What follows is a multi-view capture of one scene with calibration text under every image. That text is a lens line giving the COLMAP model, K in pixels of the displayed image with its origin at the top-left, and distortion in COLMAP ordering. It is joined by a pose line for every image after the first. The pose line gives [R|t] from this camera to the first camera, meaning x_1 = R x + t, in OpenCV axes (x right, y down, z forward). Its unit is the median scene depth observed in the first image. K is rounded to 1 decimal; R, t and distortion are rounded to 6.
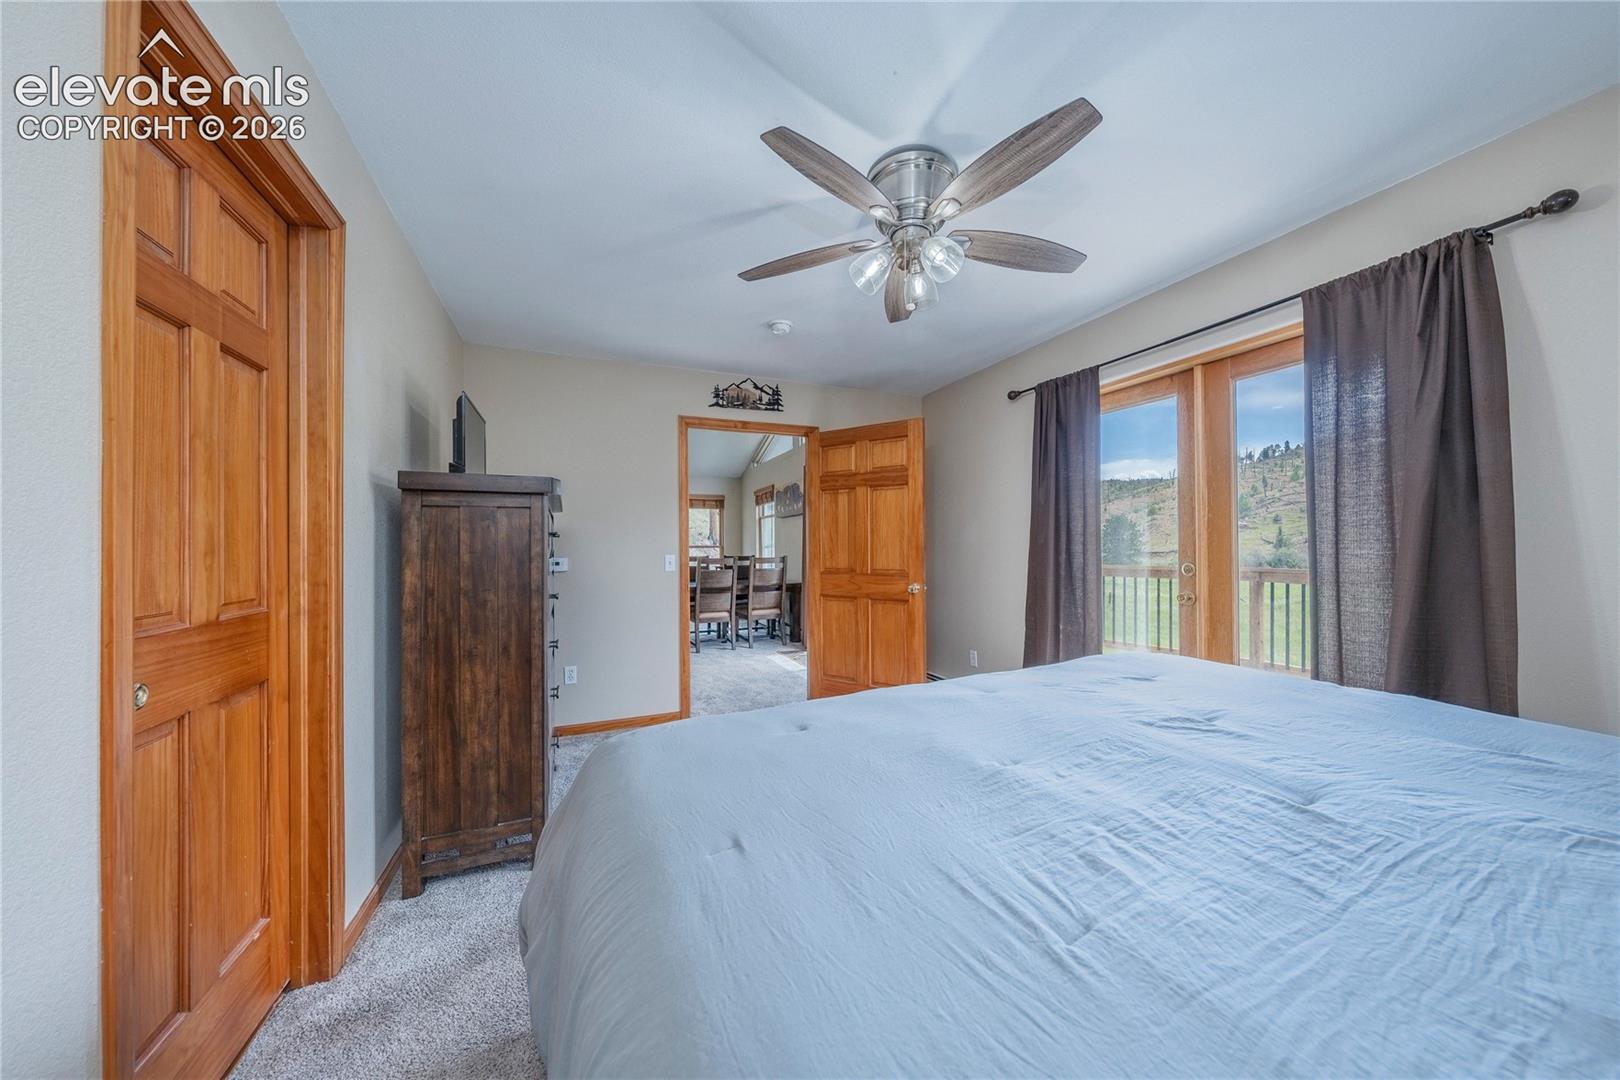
lens RADIAL K [[551.5, 0, 811.4], [0, 551.5, 547.6], [0, 0, 1]] dist [-0.002643, 0.000319]
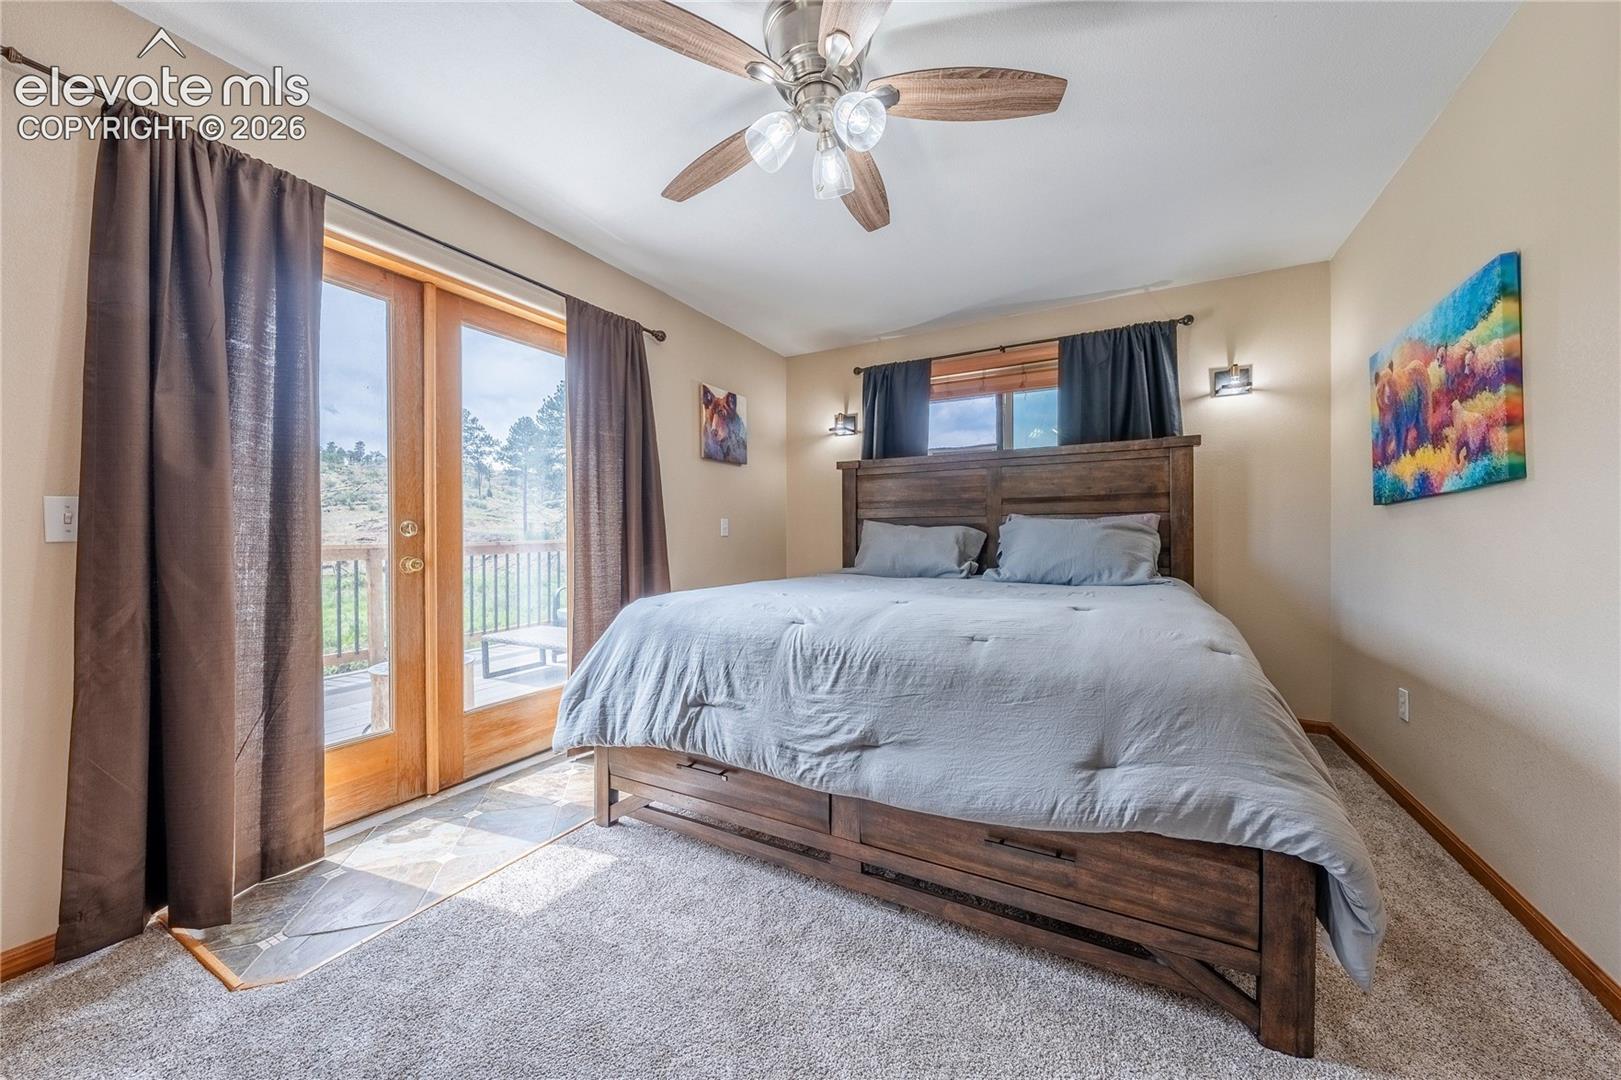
lens RADIAL K [[564.5, 0, 819.0], [0, 564.5, 533.8], [0, 0, 1]] dist [-0.000876, -0.000205]
pose [[-0.635898, 0.001224, 0.771772, -0.346048], [0.003429, 0.999993, 0.001240, 0.048998], [-0.771765, 0.003435, -0.635898, 1.120780]]
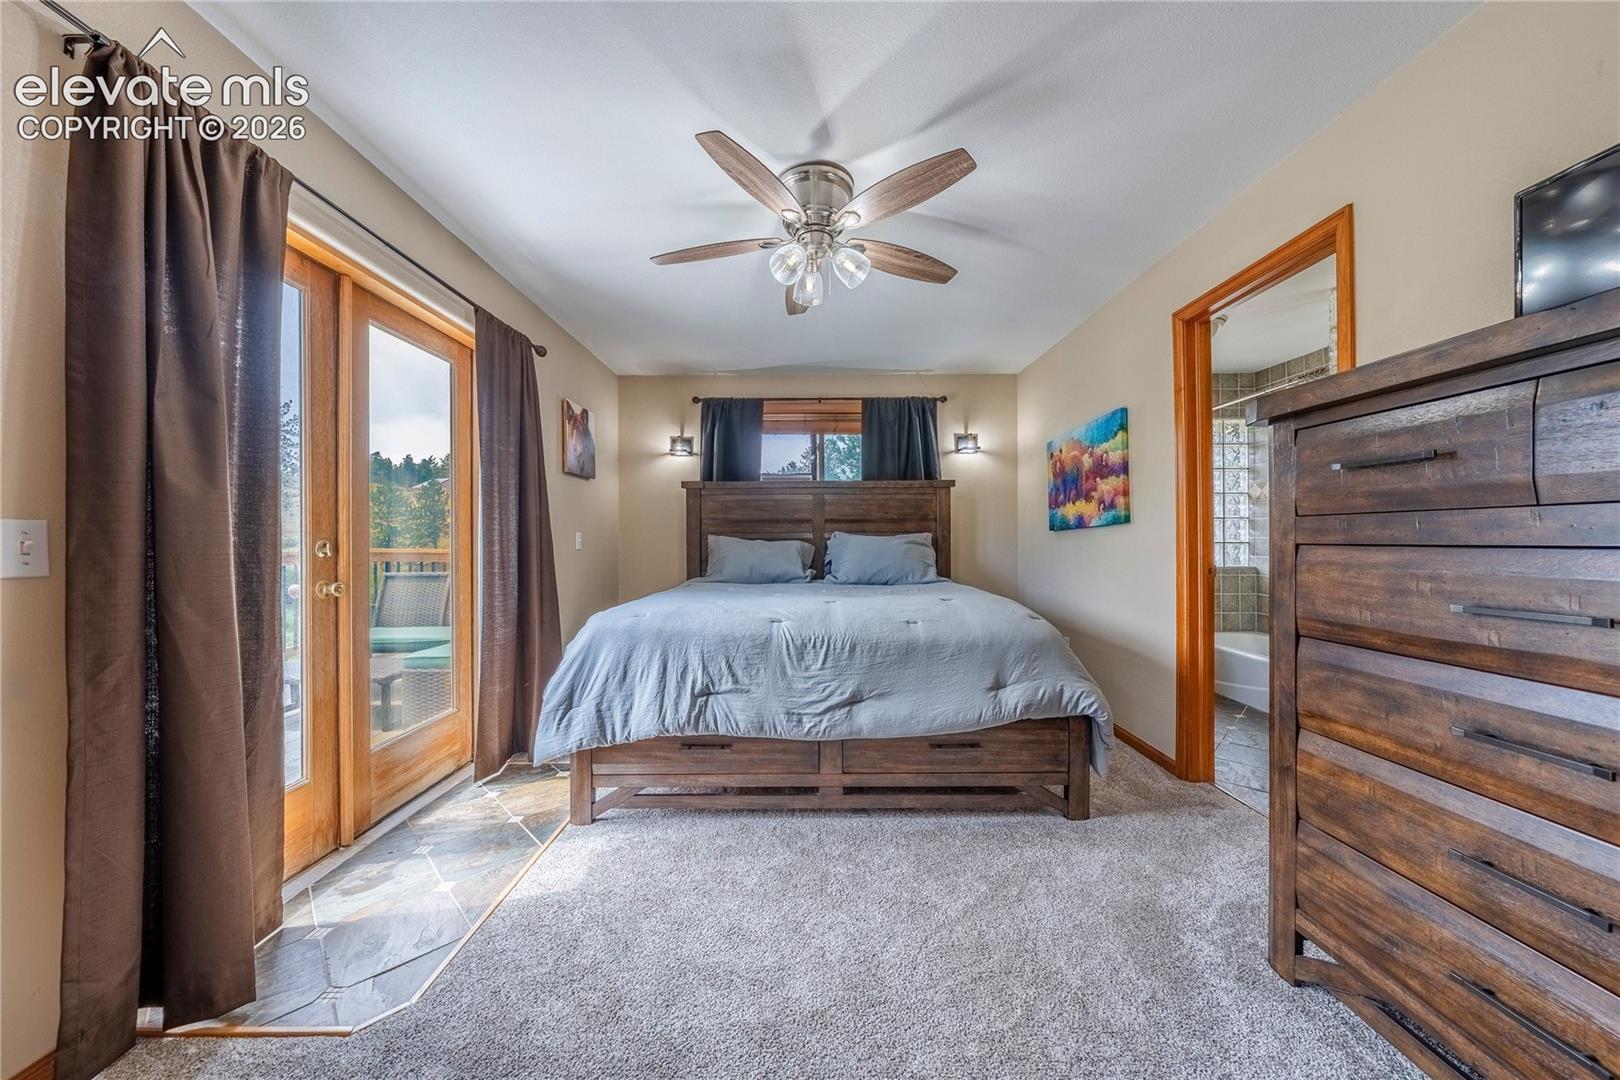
lens RADIAL K [[551.5, 0, 813.9], [0, 551.5, 533.7], [0, 0, 1]] dist [-0.002643, 0.000319]
pose [[-0.926515, 0.003793, 0.376239, -0.179317], [0.001092, 0.999972, -0.007391, 0.025577], [-0.376256, -0.006437, -0.926493, 1.496335]]
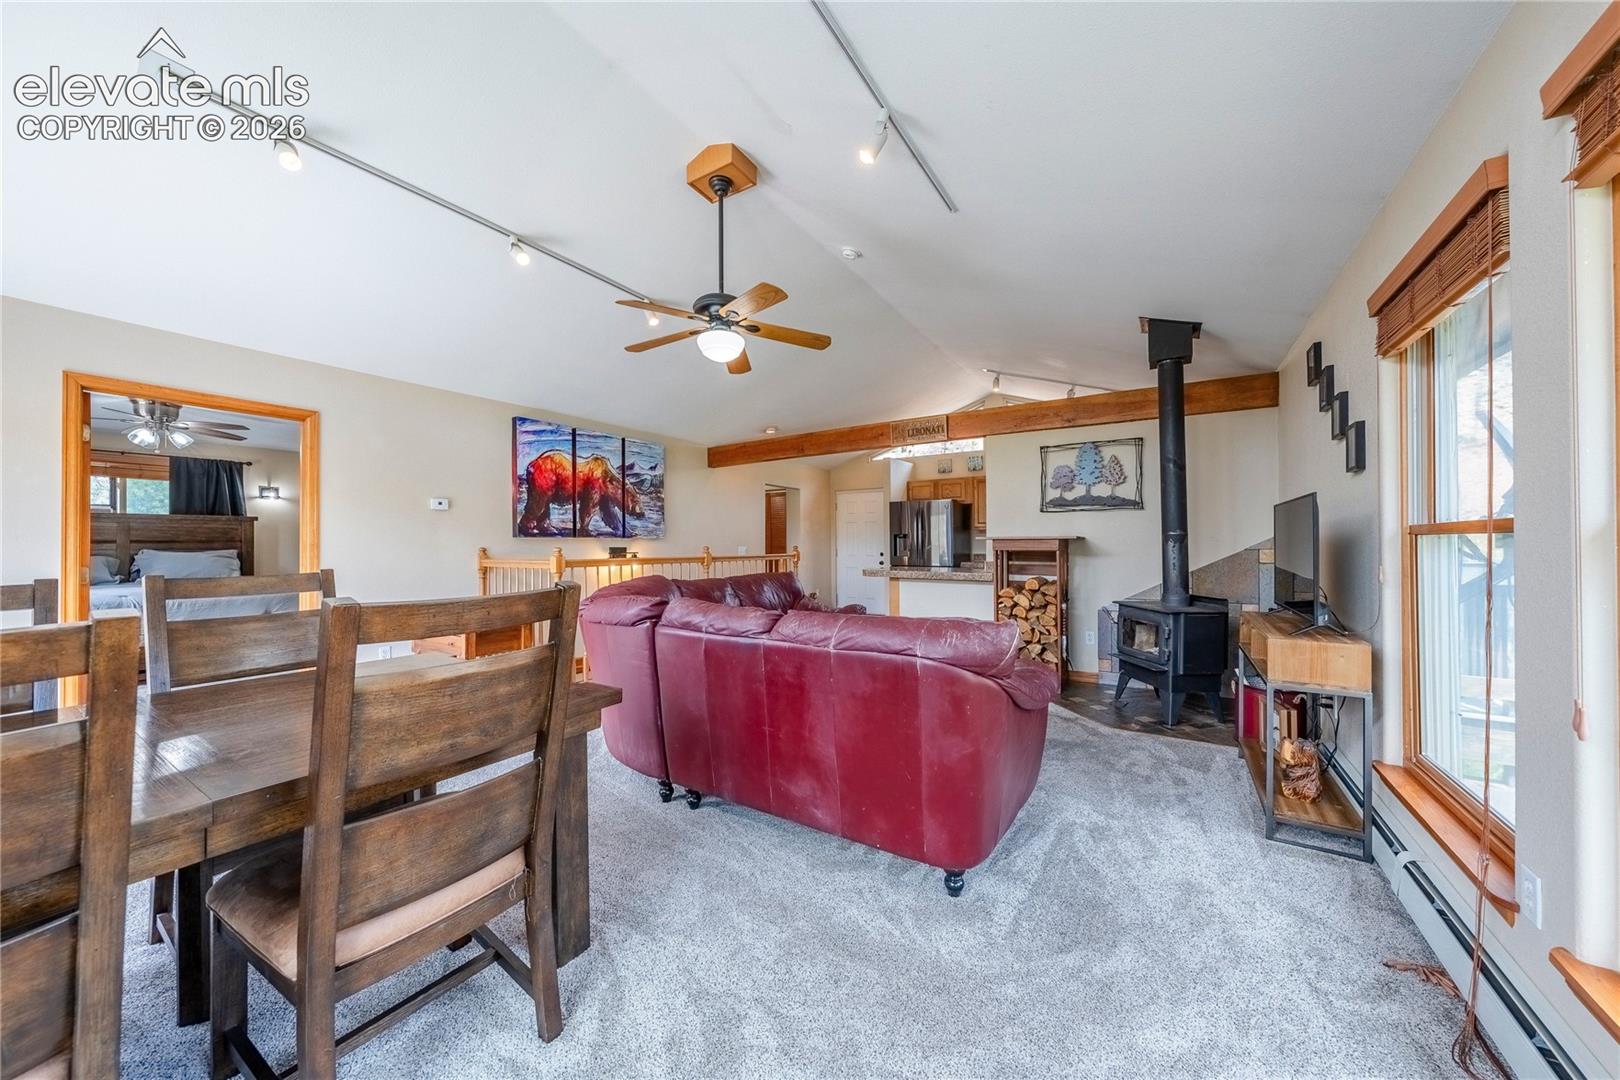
lens RADIAL K [[551.5, 0, 817.2], [0, 551.5, 540.7], [0, 0, 1]] dist [-0.002643, 0.000319]
pose [[-0.813221, 0.000749, -0.581954, -0.616174], [0.008680, 0.999904, -0.010843, 0.020577], [0.581890, -0.013869, -0.813149, 3.616208]]
